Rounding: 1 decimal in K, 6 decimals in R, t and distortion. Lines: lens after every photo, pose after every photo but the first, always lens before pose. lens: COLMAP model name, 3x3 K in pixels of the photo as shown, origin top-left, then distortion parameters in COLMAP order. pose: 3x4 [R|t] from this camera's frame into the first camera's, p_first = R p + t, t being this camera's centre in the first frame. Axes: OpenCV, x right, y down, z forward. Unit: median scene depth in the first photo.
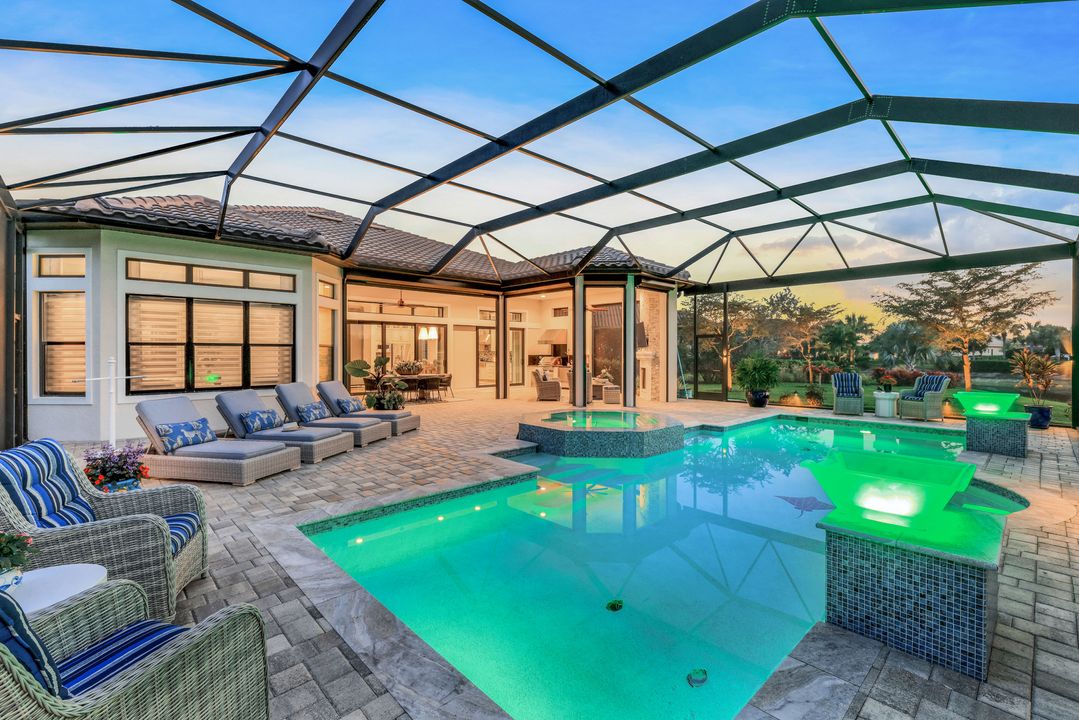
lens RADIAL K [[446.5, 0, 539.5], [0, 446.5, 360.0], [0, 0, 1]] dist [0.002879, 0.000188]
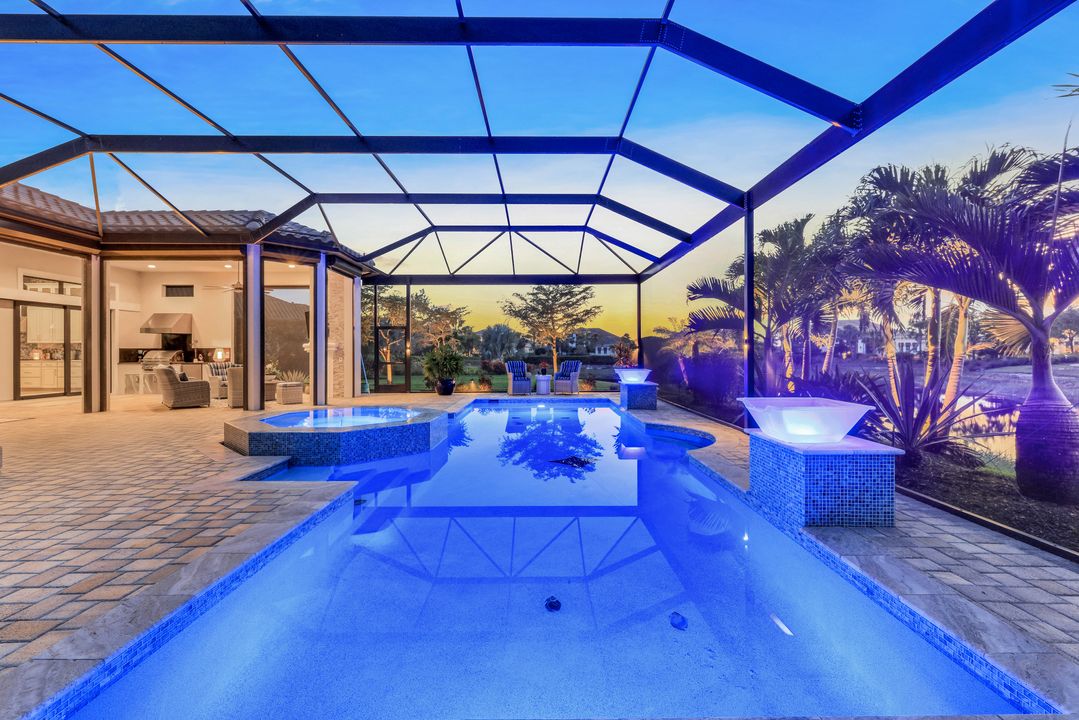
lens RADIAL K [[446.5, 0, 539.5], [0, 446.5, 360.0], [0, 0, 1]] dist [0.002879, 0.000188]
pose [[0.705502, -0.016818, 0.708508, -0.110867], [0.010942, 0.999858, 0.012838, 0.010115], [-0.708623, -0.001305, 0.705586, 0.085048]]
